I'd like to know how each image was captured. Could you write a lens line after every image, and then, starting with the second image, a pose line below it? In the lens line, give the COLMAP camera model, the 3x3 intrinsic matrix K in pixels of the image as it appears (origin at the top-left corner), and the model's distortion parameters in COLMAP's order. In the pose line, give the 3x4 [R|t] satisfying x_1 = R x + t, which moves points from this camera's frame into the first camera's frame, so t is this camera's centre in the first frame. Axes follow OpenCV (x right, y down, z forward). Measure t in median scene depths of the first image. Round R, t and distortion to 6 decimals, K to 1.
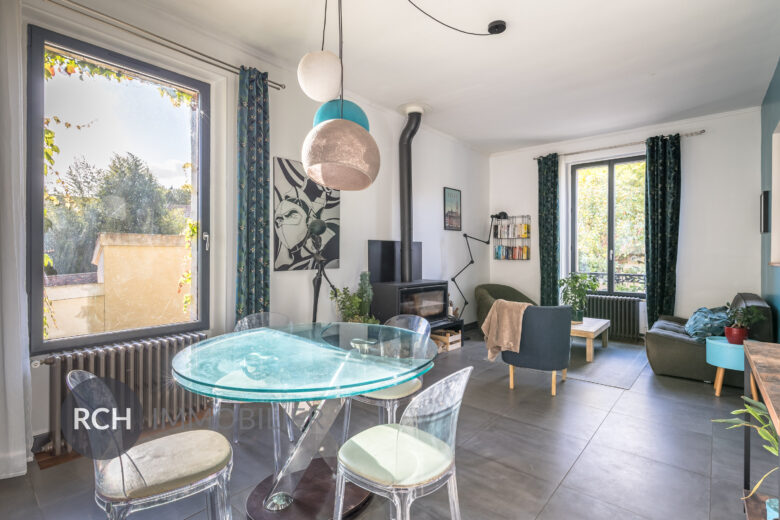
lens RADIAL K [[379.0, 0, 396.4], [0, 379.0, 250.6], [0, 0, 1]] dist [-0.000519, -0.000056]
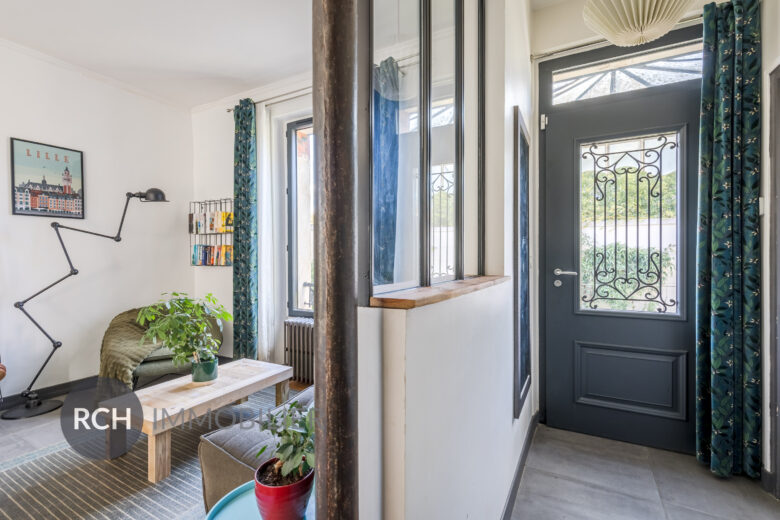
lens RADIAL K [[341.6, 0, 394.1], [0, 341.6, 259.8], [0, 0, 1]] dist [0.001846, 0.000697]
pose [[0.981399, -0.008027, 0.191810, 0.808725], [0.004954, 0.999852, 0.016496, 0.007273], [-0.191914, -0.015239, 0.981293, 0.564137]]
